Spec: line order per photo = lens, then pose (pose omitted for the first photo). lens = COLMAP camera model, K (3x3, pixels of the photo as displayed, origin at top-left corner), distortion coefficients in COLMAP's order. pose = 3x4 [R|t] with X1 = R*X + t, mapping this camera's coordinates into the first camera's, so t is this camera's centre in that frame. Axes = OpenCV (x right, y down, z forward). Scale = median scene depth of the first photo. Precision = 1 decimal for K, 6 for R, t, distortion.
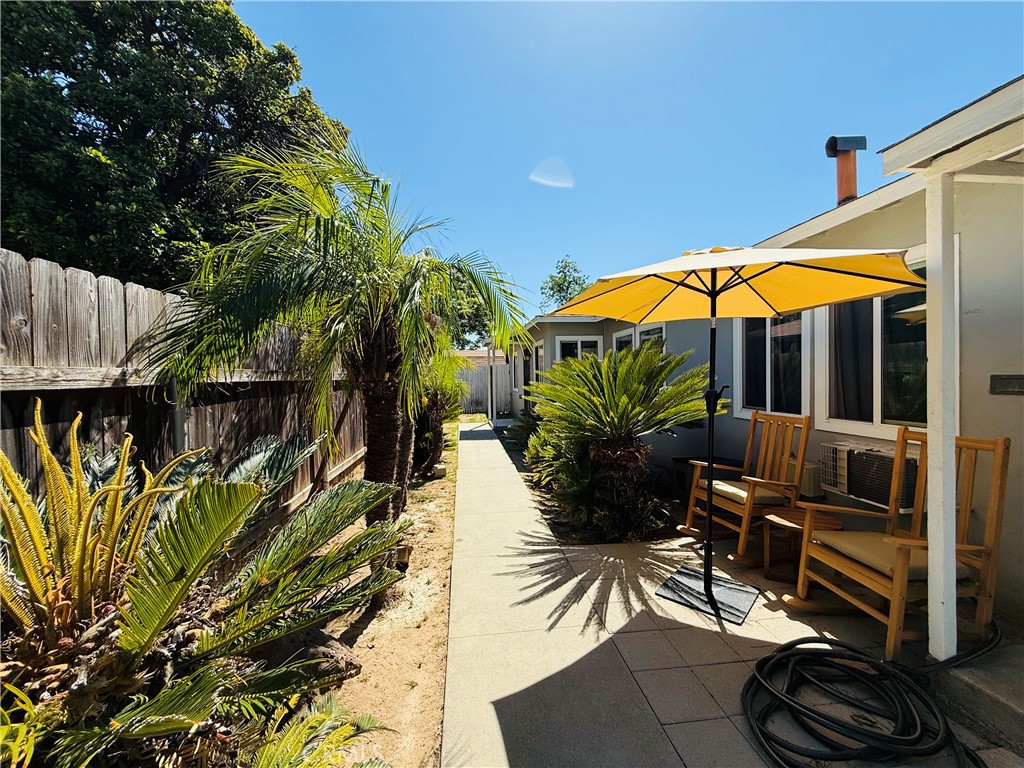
lens RADIAL K [[404.4, 0, 507.7], [0, 404.4, 383.2], [0, 0, 1]] dist [-0.000581, 0.000450]
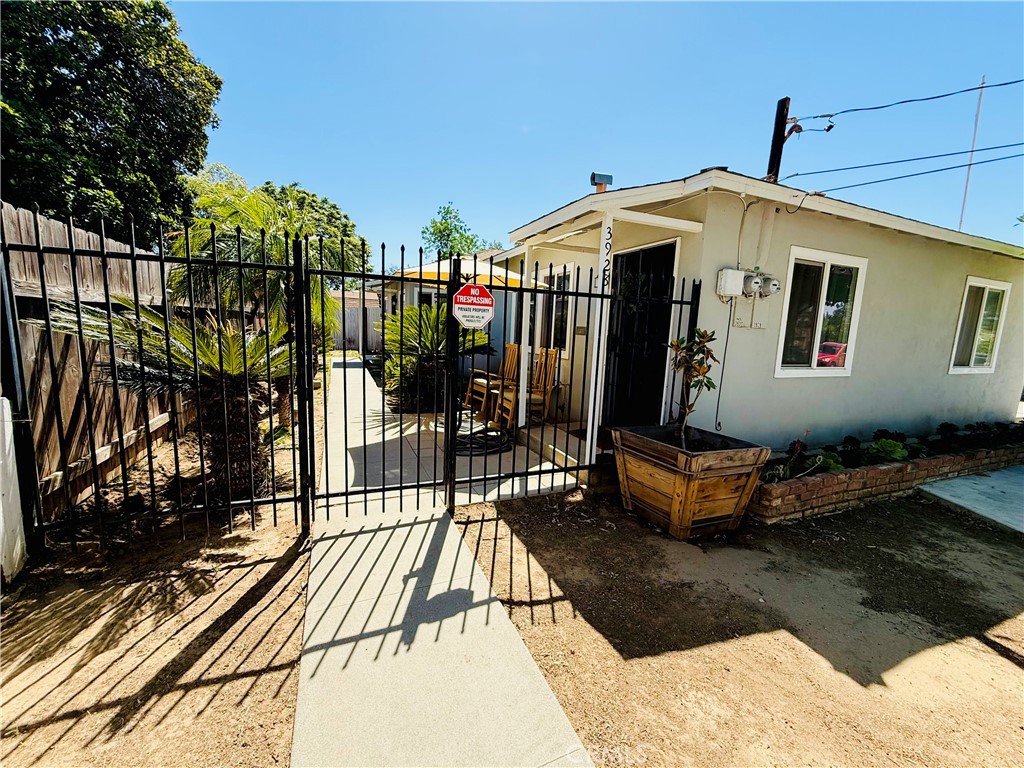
lens RADIAL K [[404.7, 0, 507.8], [0, 404.7, 382.7], [0, 0, 1]] dist [-0.001063, 0.000281]
pose [[0.958296, 0.016888, 0.285279, 0.124420], [-0.053172, 0.991358, 0.119925, 0.034415], [-0.280788, -0.130093, 0.950912, -0.932434]]
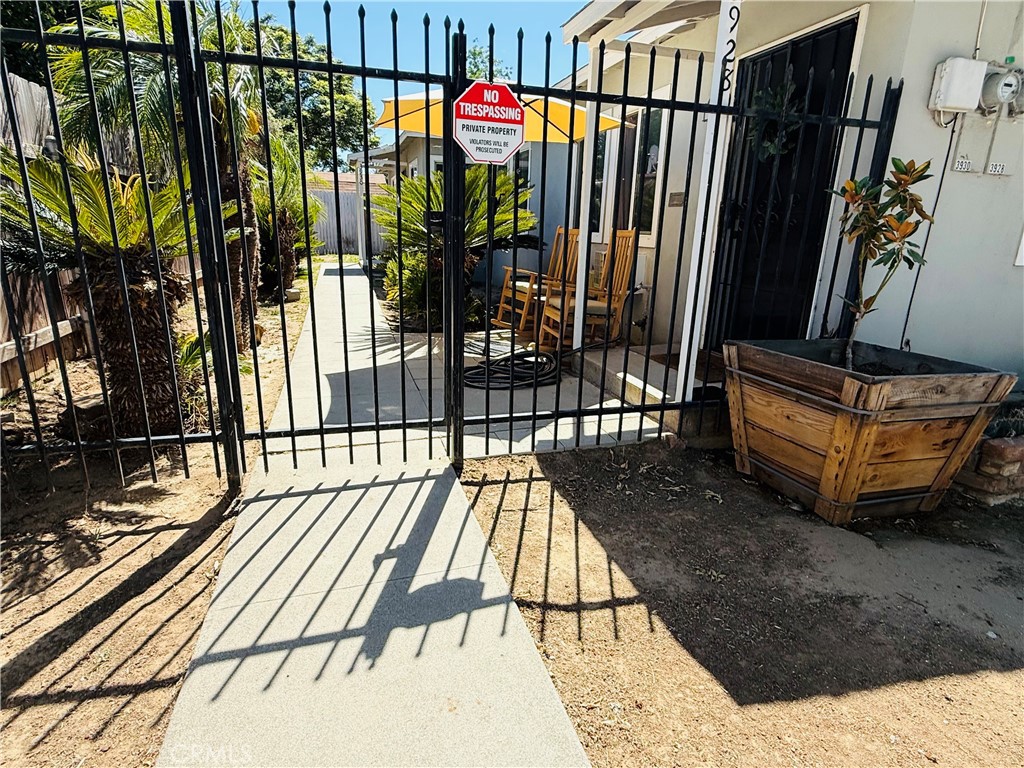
lens RADIAL K [[549.1, 0, 509.1], [0, 549.1, 383.8], [0, 0, 1]] dist [0.000562, -0.000680]
pose [[0.983629, -0.007005, 0.180067, 0.205531], [-0.040880, 0.964519, 0.260829, 0.120591], [-0.175505, -0.263920, 0.948443, -0.789211]]
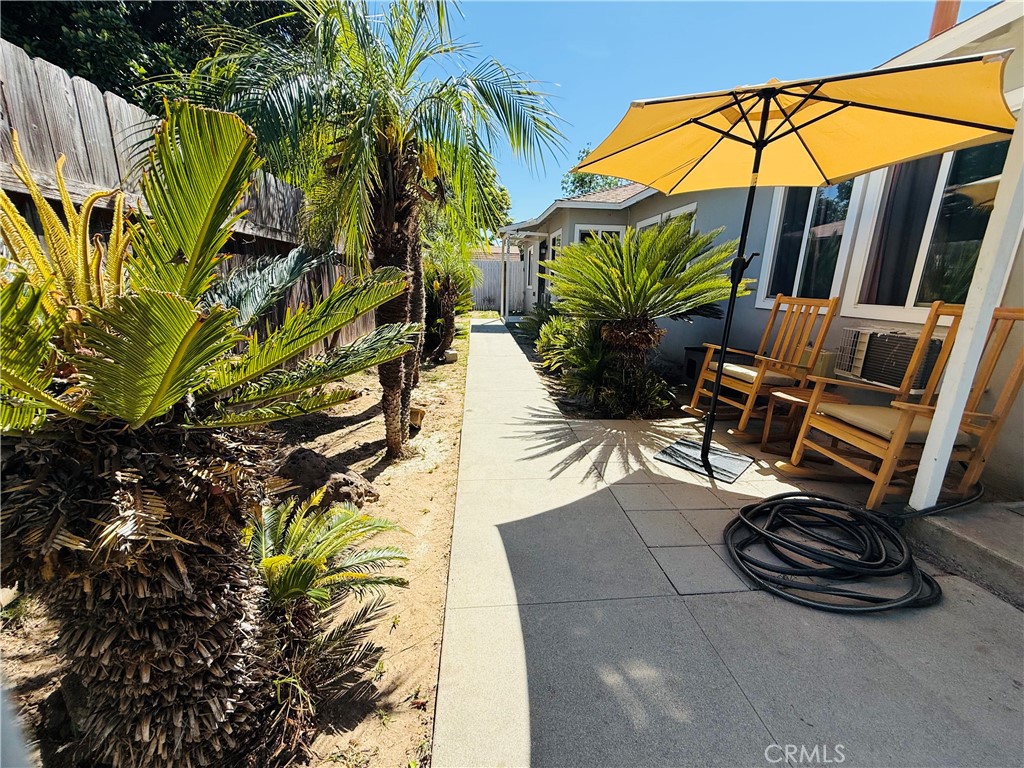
lens RADIAL K [[404.7, 0, 507.8], [0, 404.7, 382.7], [0, 0, 1]] dist [-0.001063, 0.000281]
pose [[0.998811, 0.042736, -0.023446, 0.001530], [-0.036292, 0.973072, 0.227626, 0.093627], [0.032543, -0.226505, 0.973466, 0.003517]]
